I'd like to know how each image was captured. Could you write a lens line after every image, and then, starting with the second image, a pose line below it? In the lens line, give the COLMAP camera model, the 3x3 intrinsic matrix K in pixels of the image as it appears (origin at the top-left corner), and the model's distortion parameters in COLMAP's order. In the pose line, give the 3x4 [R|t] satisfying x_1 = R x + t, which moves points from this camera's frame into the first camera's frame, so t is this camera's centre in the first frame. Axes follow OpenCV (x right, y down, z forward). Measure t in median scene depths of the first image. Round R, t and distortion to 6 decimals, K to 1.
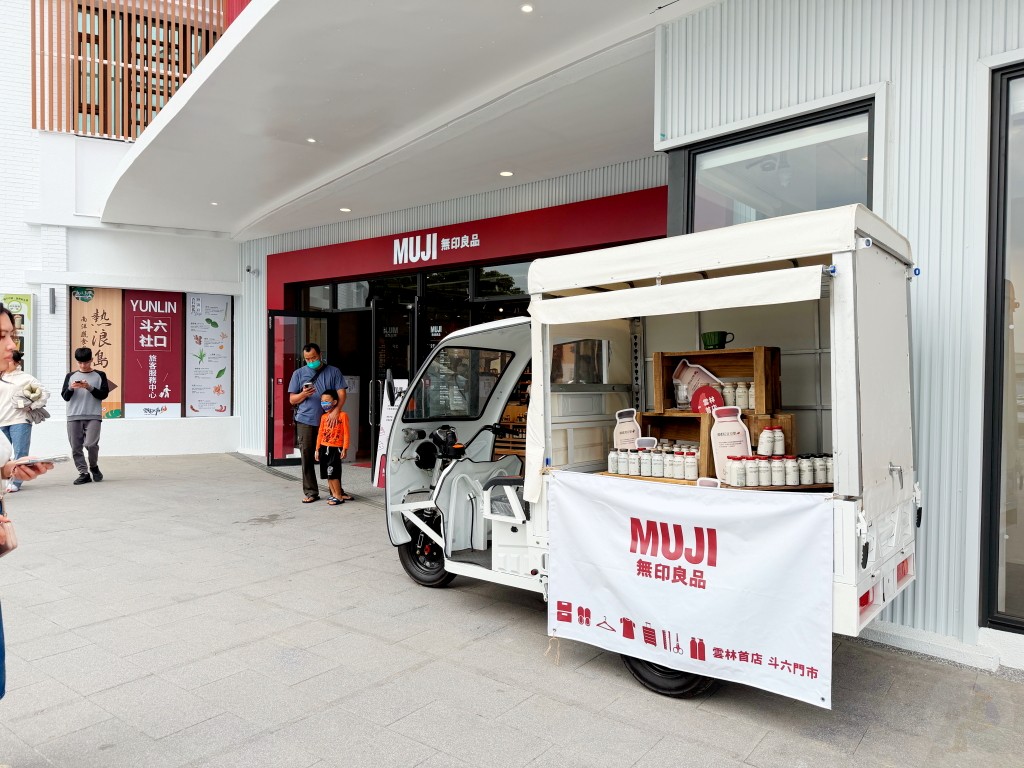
lens RADIAL K [[729.3, 0, 512.0], [0, 729.3, 384.0], [0, 0, 1]] dist [0.028480, -0.008024]
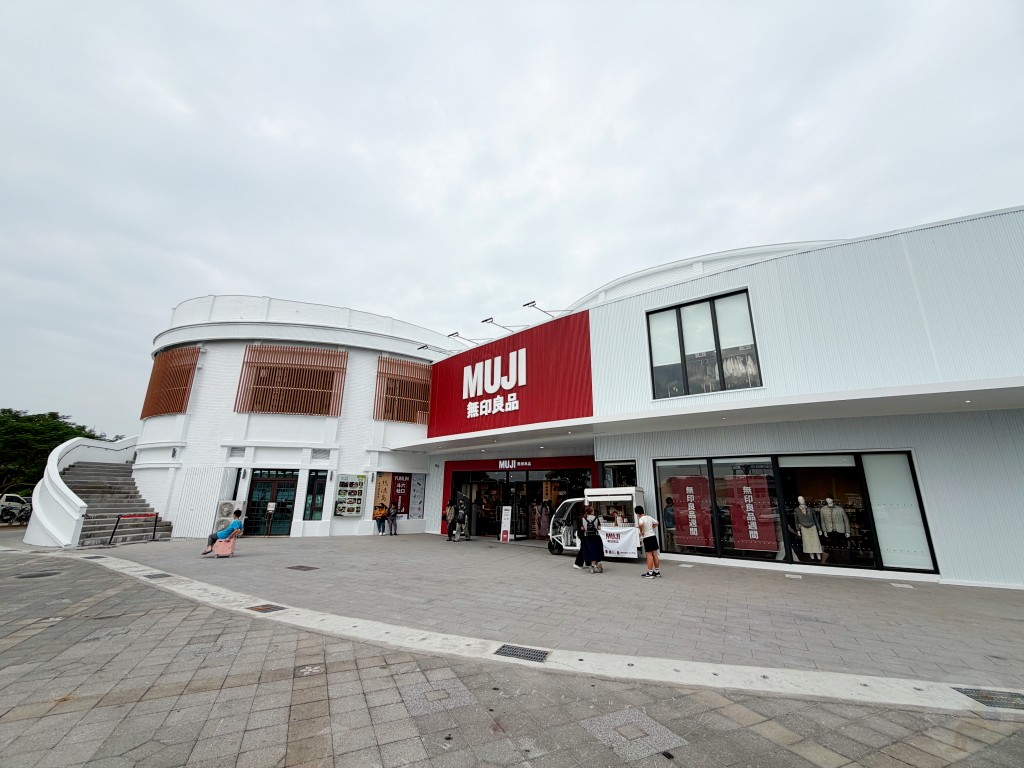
lens RADIAL K [[403.5, 0, 512.0], [0, 403.5, 384.0], [0, 0, 1]] dist [0.000425, 0.000010]
pose [[0.989953, 0.034982, 0.136999, -0.371192], [0.004029, 0.961539, -0.274637, -0.033390], [-0.141337, 0.272430, 0.951738, -0.819554]]
